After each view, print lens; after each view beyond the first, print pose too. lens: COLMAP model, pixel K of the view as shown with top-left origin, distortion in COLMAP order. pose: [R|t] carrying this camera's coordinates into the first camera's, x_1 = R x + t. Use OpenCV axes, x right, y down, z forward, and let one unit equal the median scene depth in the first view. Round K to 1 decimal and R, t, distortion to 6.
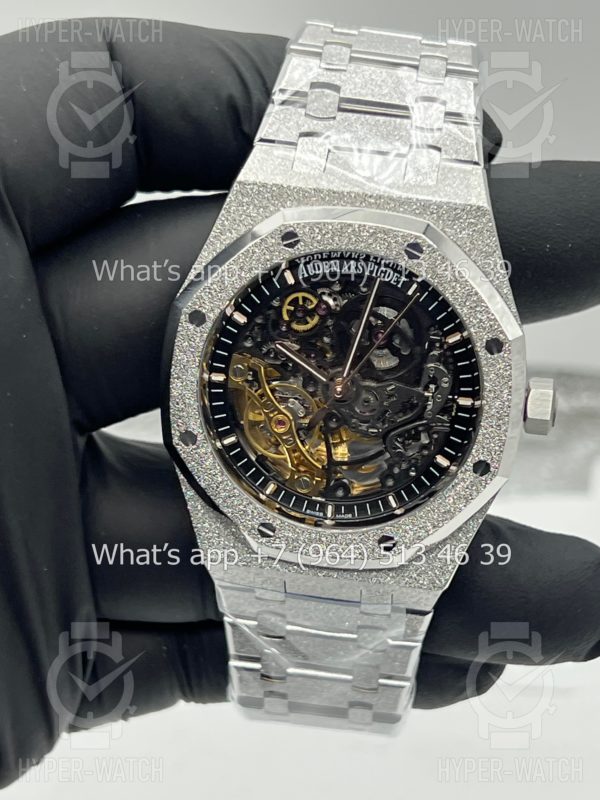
lens RADIAL K [[1791.6, 0, 300.0], [0, 1791.6, 400.0], [0, 0, 1]] dist [0.120546, -0.761623]
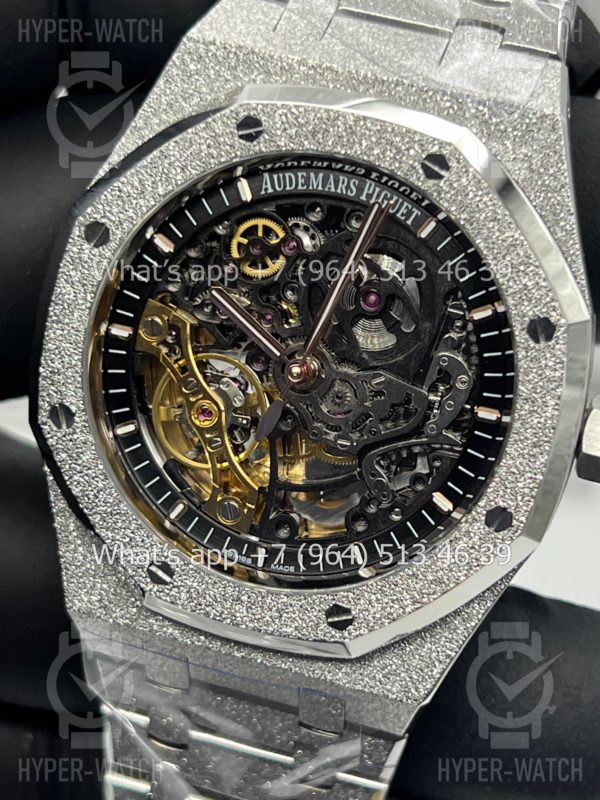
lens RADIAL K [[1864.0, 0, 300.0], [0, 1864.0, 400.0], [0, 0, 1]] dist [0.174187, 0.214425]
pose [[0.987844, 0.130334, -0.084717, 0.080707], [-0.136037, 0.988541, -0.065429, 0.048322], [0.075219, 0.076158, 0.994255, 0.326202]]
